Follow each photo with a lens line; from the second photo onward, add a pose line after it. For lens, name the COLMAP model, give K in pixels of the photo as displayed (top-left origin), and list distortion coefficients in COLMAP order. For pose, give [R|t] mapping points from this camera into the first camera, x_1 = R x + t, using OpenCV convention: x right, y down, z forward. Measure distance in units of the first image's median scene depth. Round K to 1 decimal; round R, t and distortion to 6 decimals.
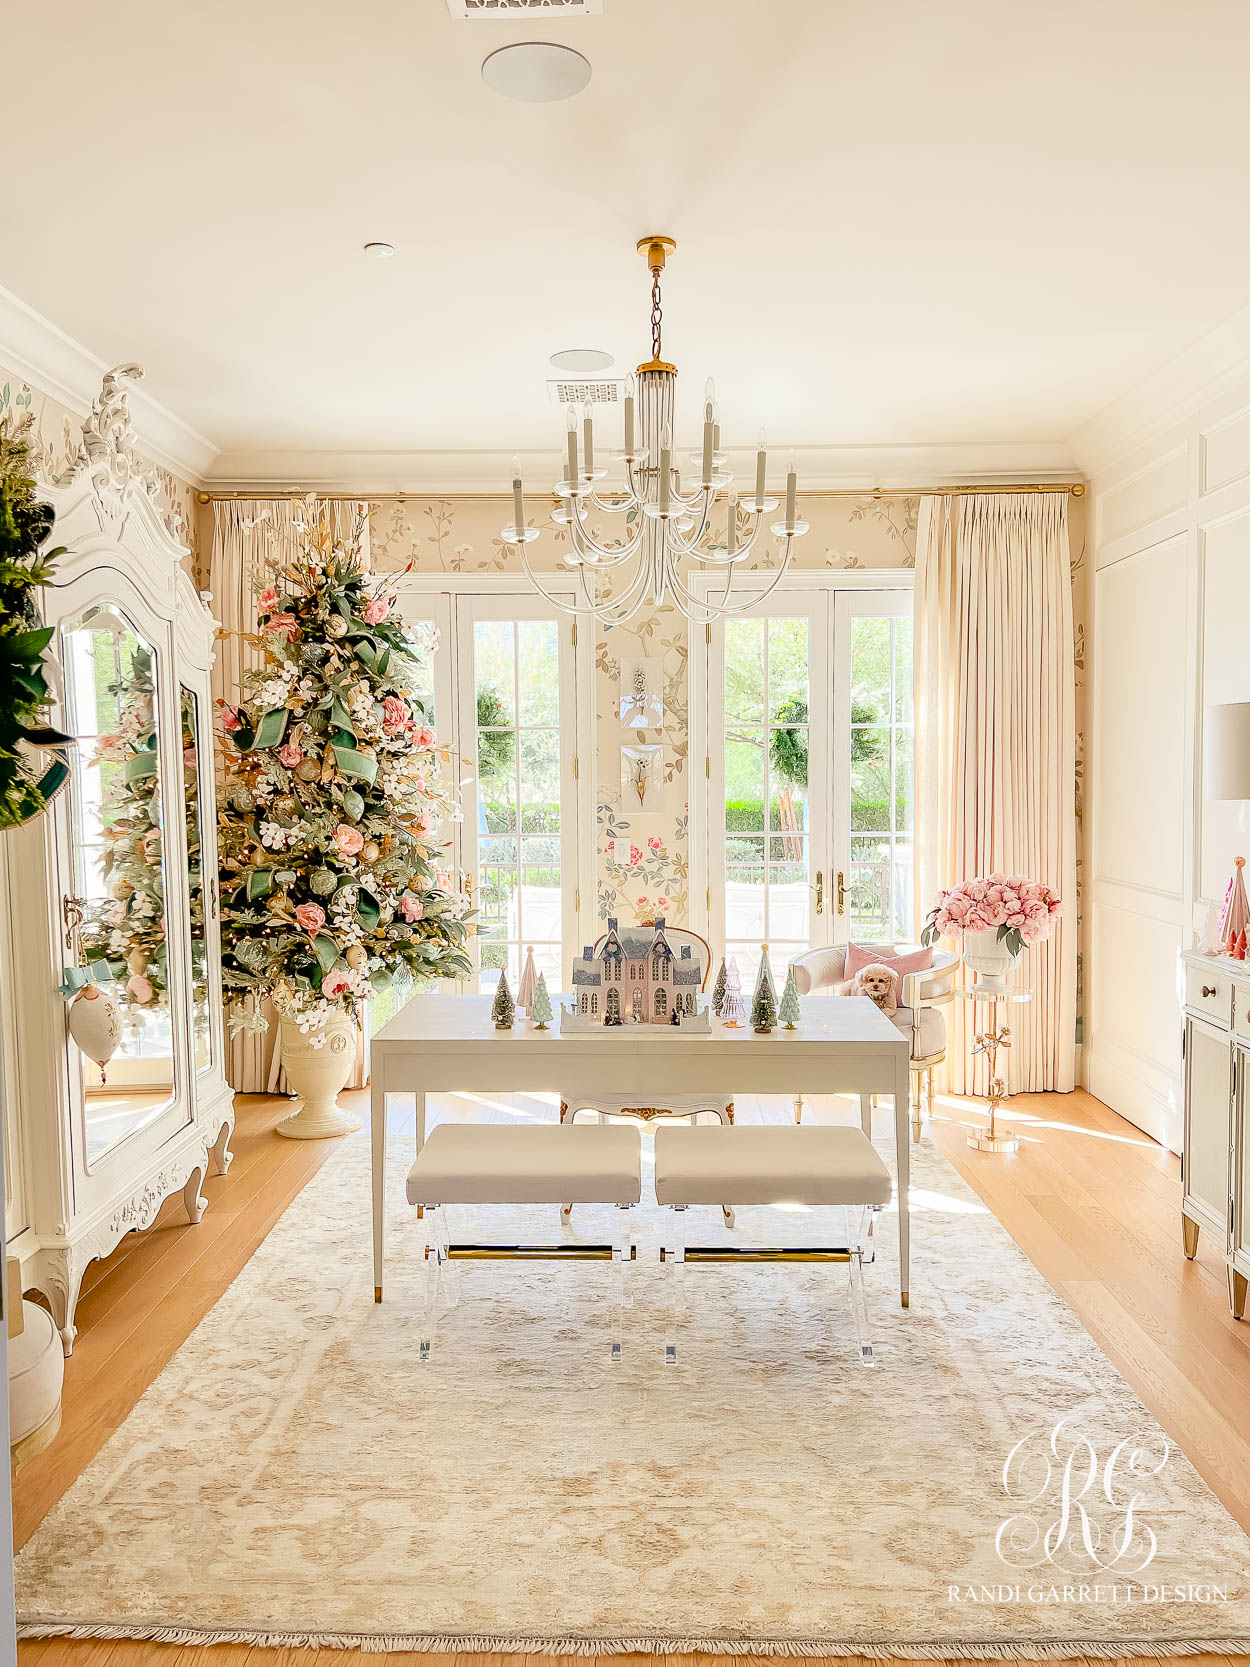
lens RADIAL K [[1281.6, 0, 616.0], [0, 1281.6, 833.5], [0, 0, 1]] dist [0.106386, -0.196115]
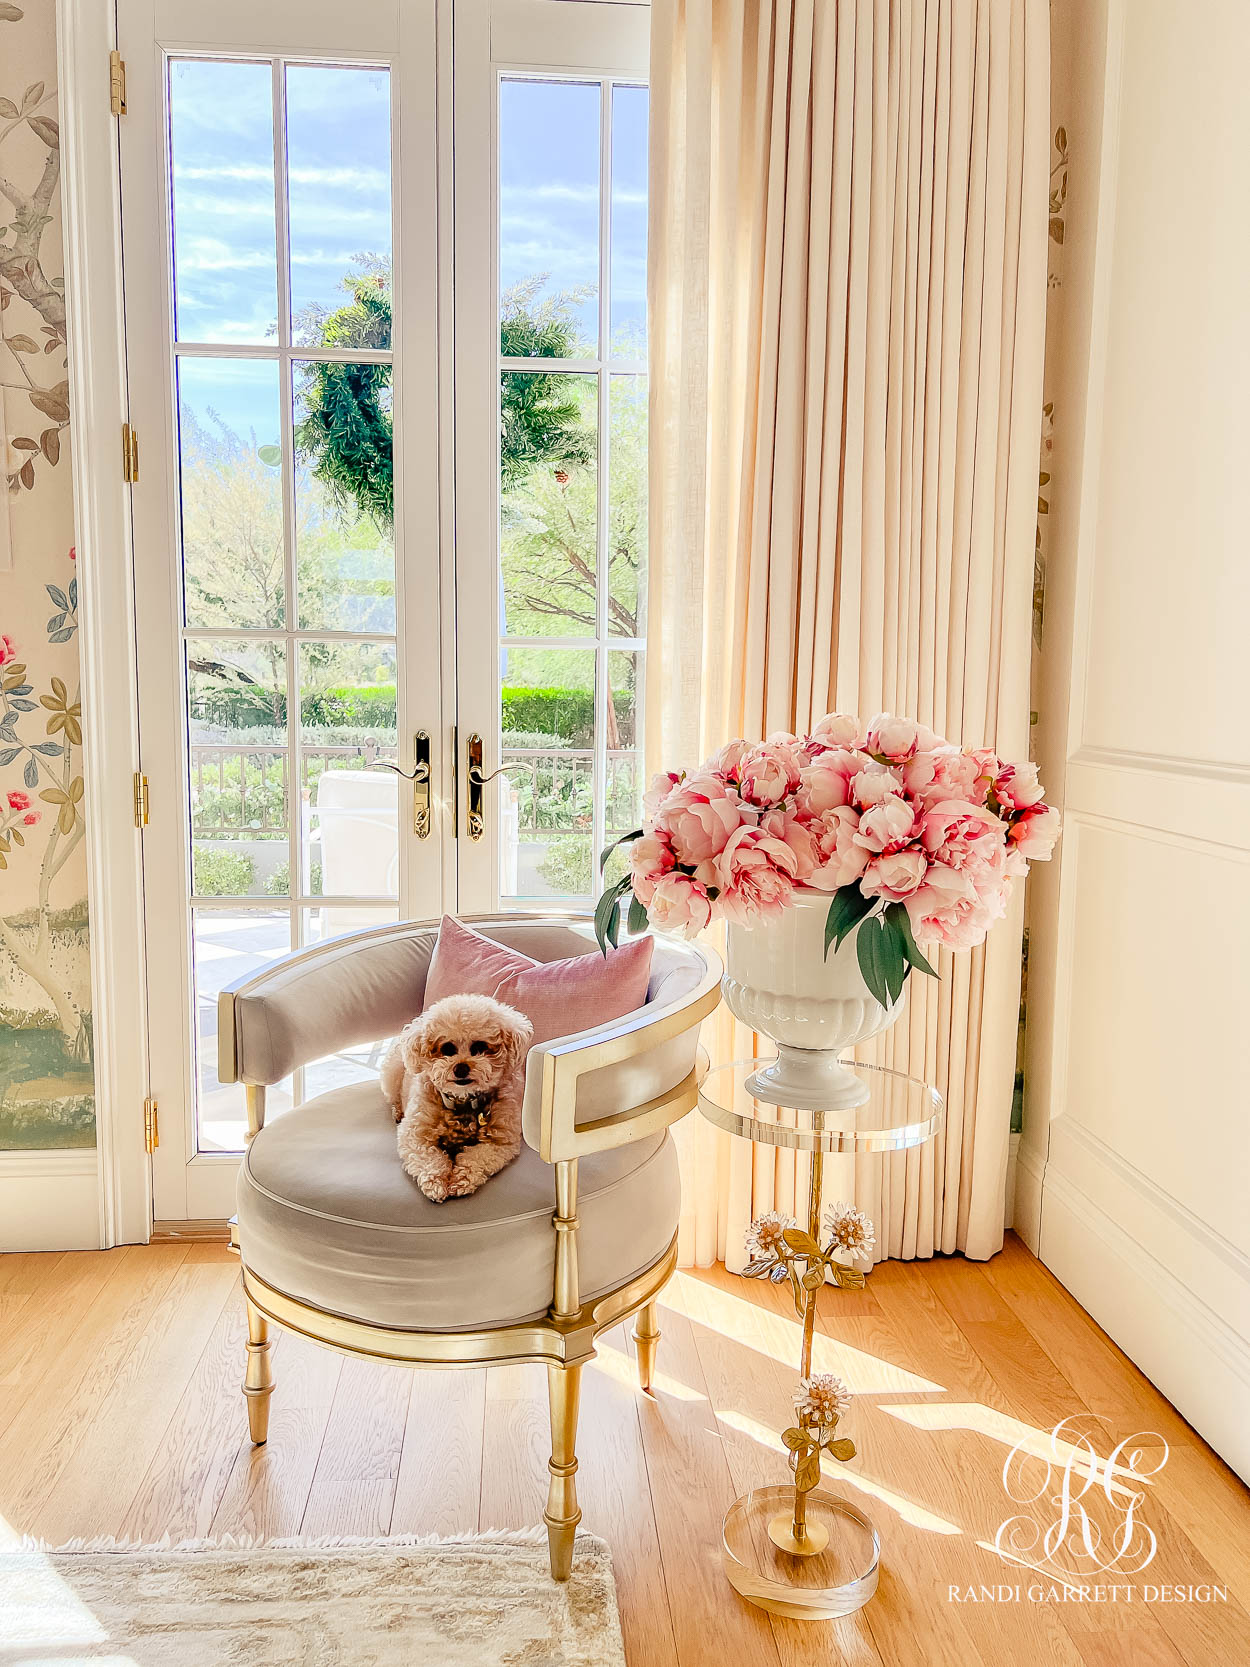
lens RADIAL K [[1249.5, 0, 627.7], [0, 1249.5, 843.2], [0, 0, 1]] dist [0.095575, -0.156341]
pose [[0.994262, 0.009933, 0.106513, 0.221336], [-0.017849, 0.997126, 0.073632, 0.041453], [-0.105476, -0.075111, 0.991581, 0.732013]]
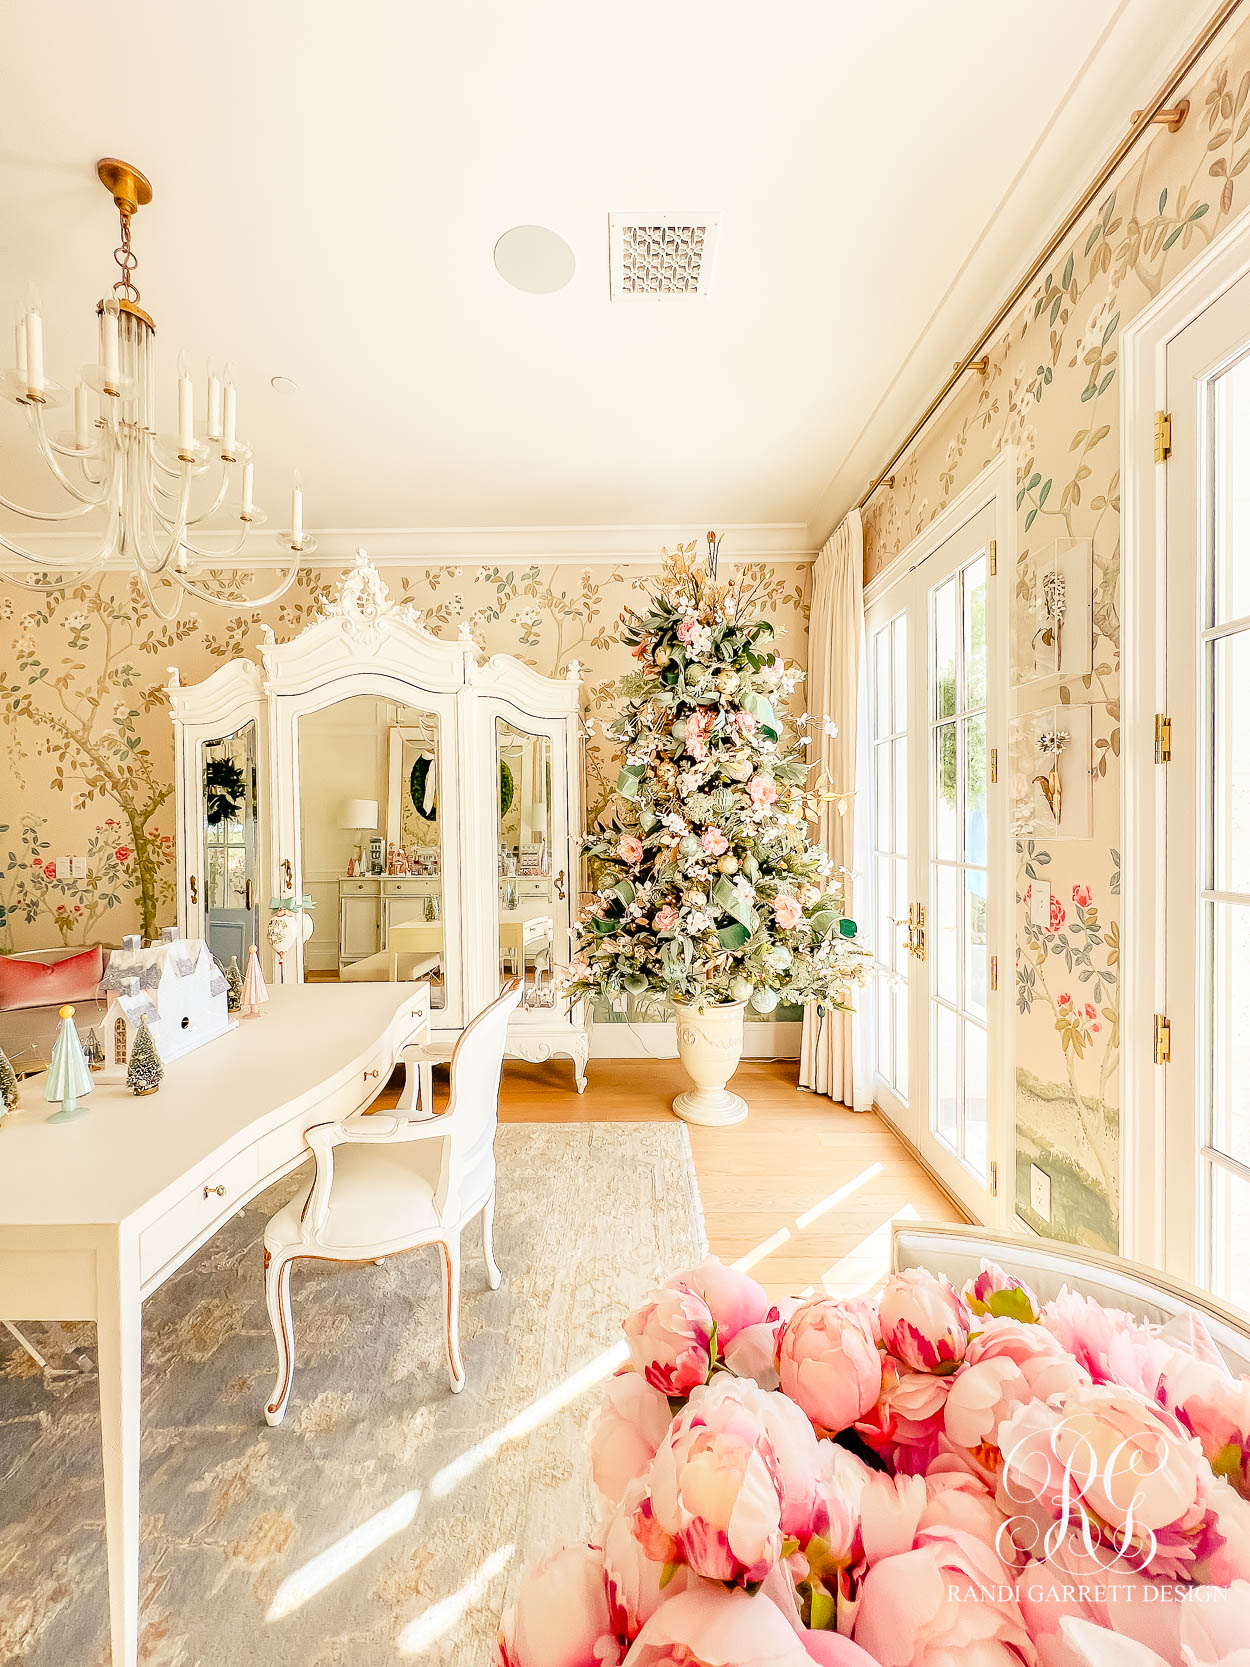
lens RADIAL K [[666.0, 0, 629.2], [0, 666.0, 830.8], [0, 0, 1]] dist [-0.003140, -0.000187]
pose [[0.013799, 0.017955, -0.999744, 0.365592], [-0.040295, 0.999037, 0.017386, -0.020157], [0.999093, 0.040044, 0.014509, 0.994603]]
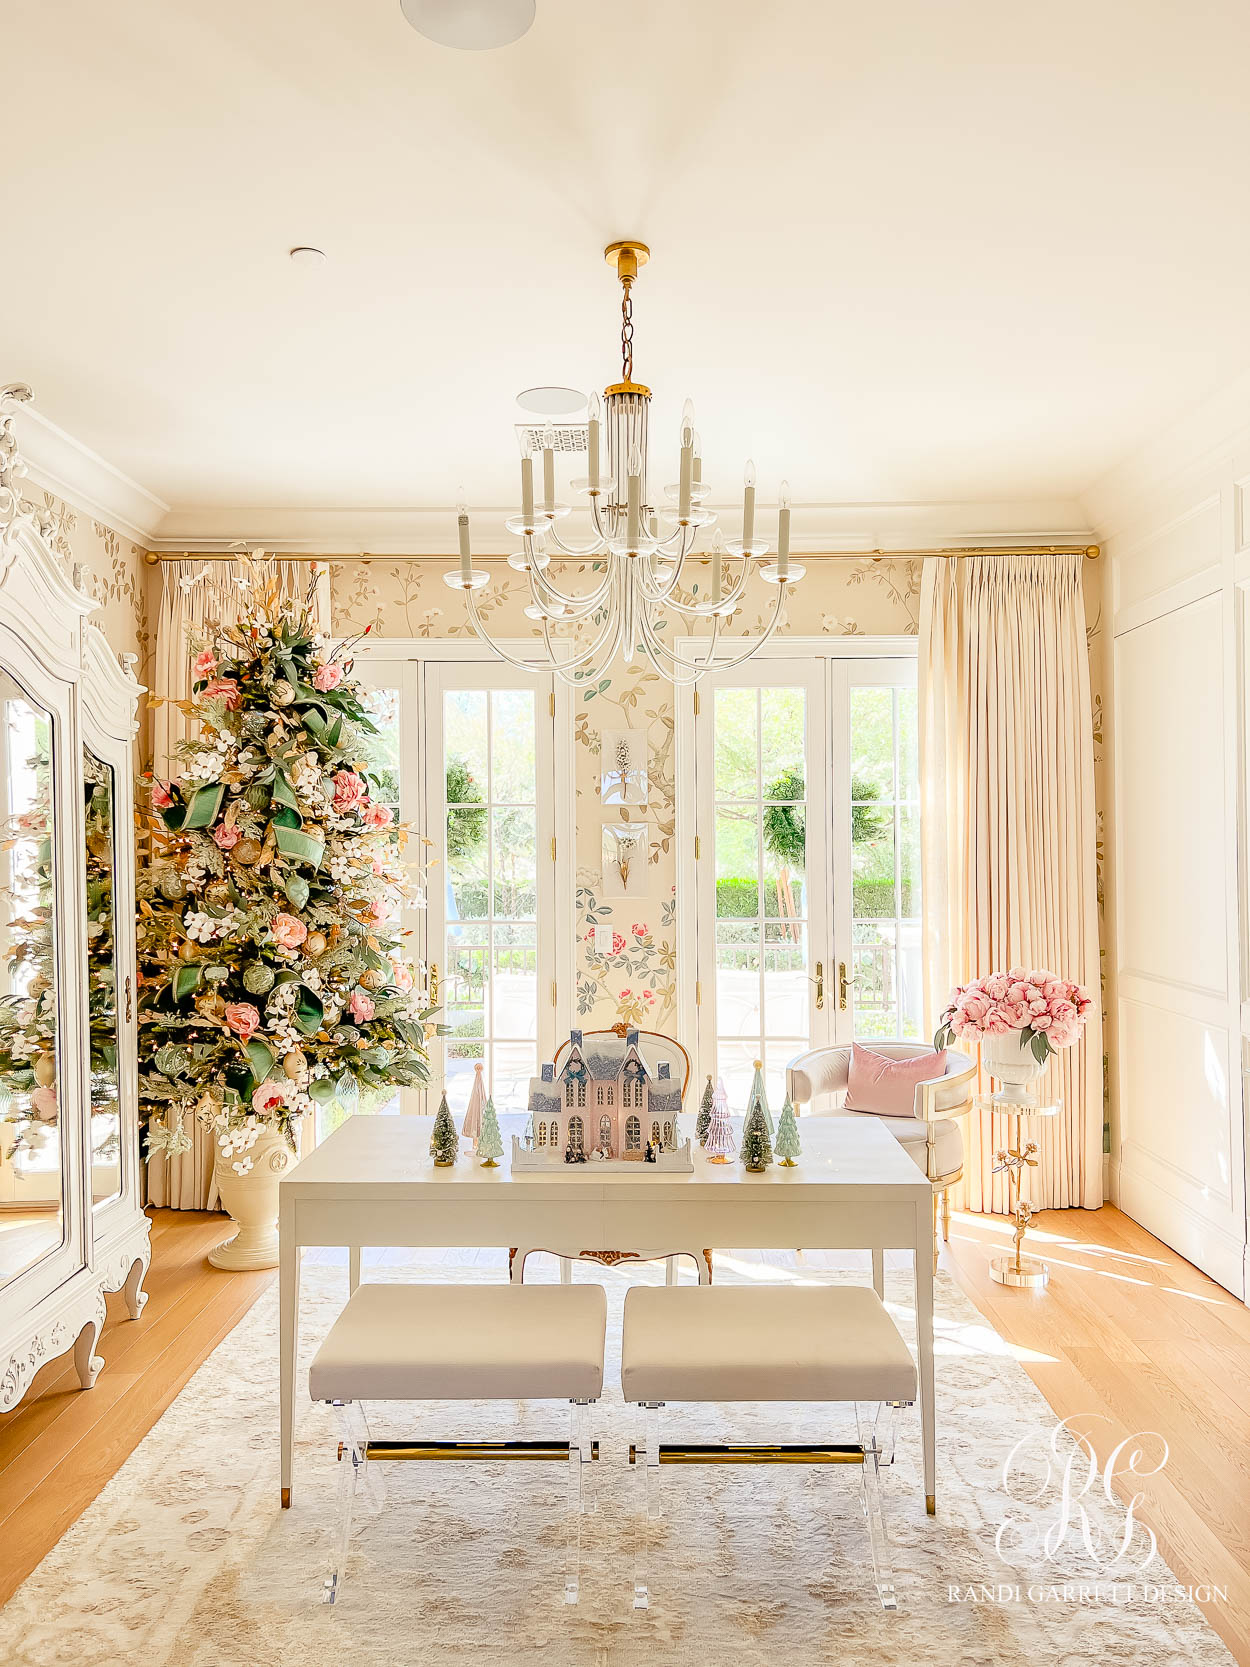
lens RADIAL K [[1250.2, 0, 626.2], [0, 1250.2, 836.3], [0, 0, 1]] dist [0.068988, -0.092285]
pose [[0.999978, 0.000820, 0.006563, 0.018454], [-0.000446, 0.998387, -0.056781, -0.010992], [-0.006599, 0.056776, 0.998365, 0.130566]]
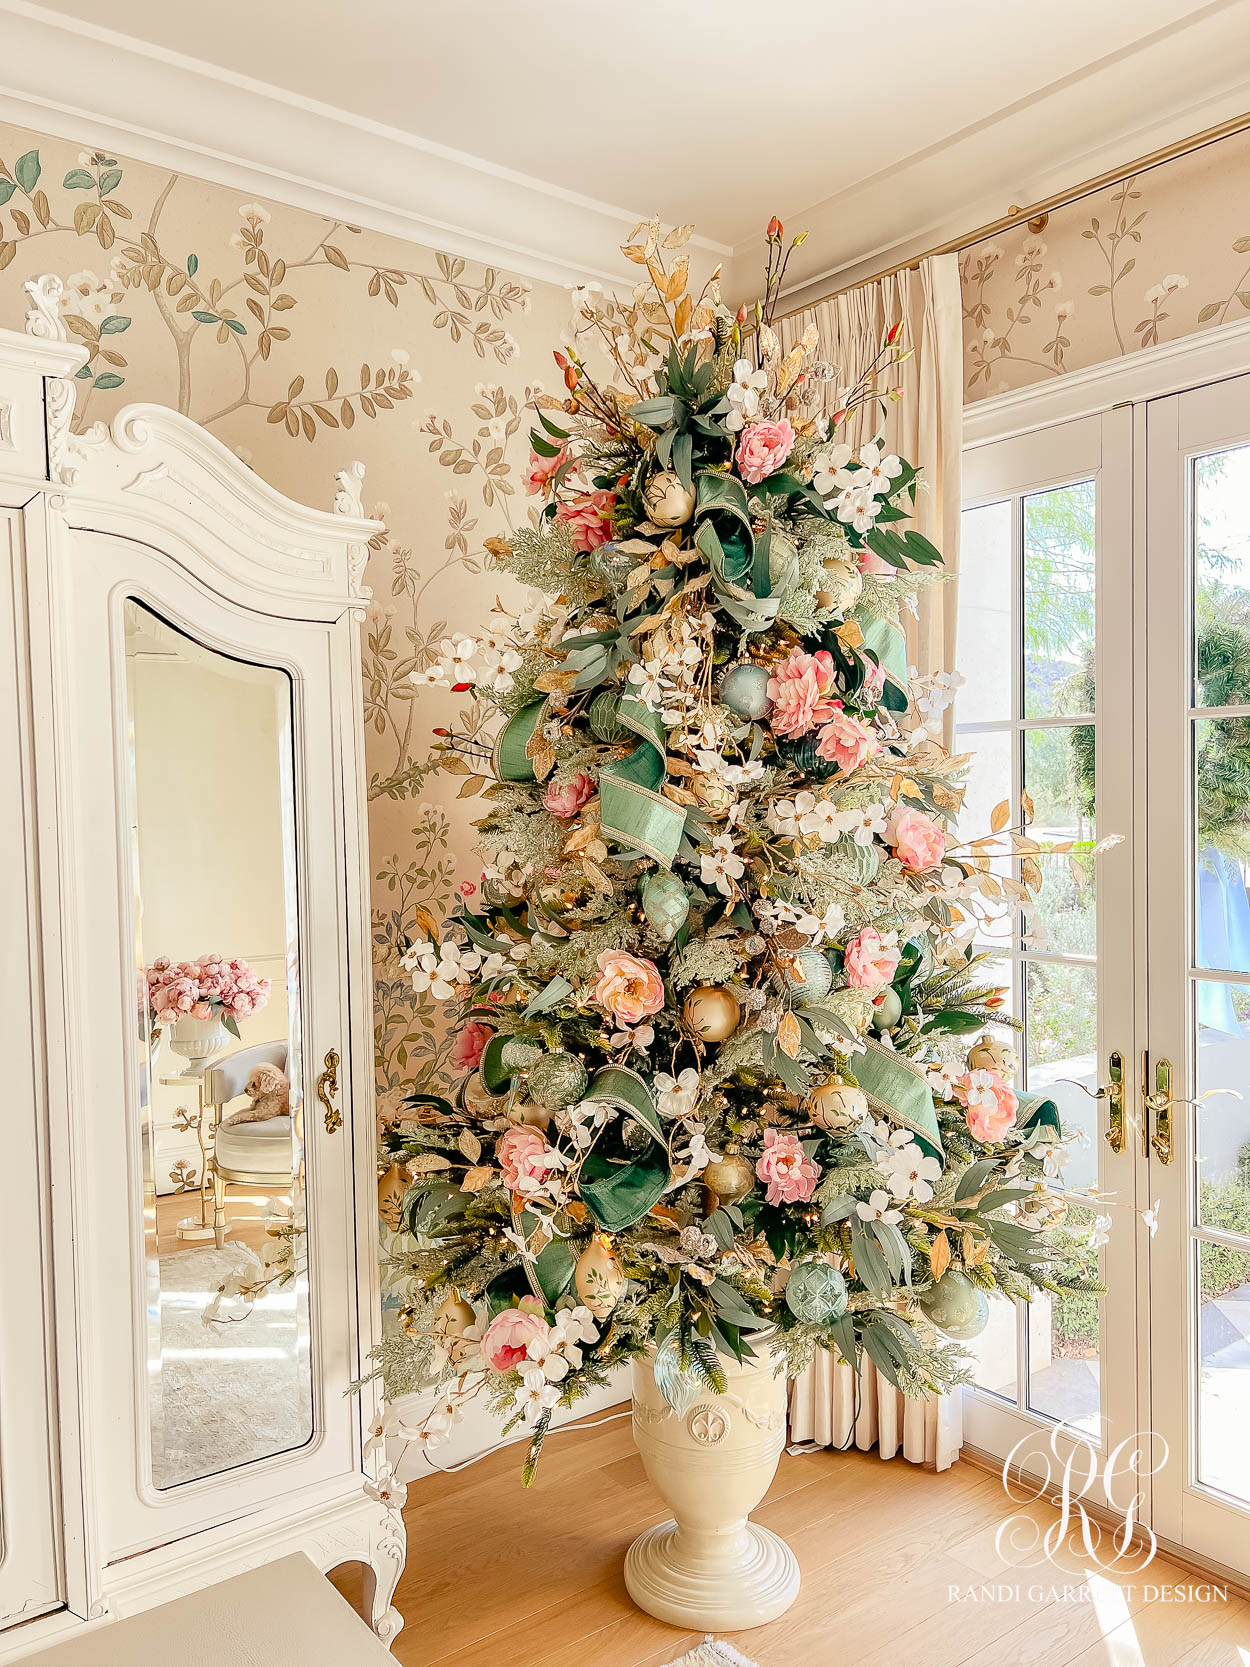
lens RADIAL K [[1250.2, 0, 626.2], [0, 1250.2, 836.3], [0, 0, 1]] dist [0.068988, -0.092285]
pose [[0.627919, 0.019116, -0.778044, 0.115196], [-0.030609, 0.999531, -0.000145, -0.045579], [0.777677, 0.023906, 0.628209, 0.739363]]
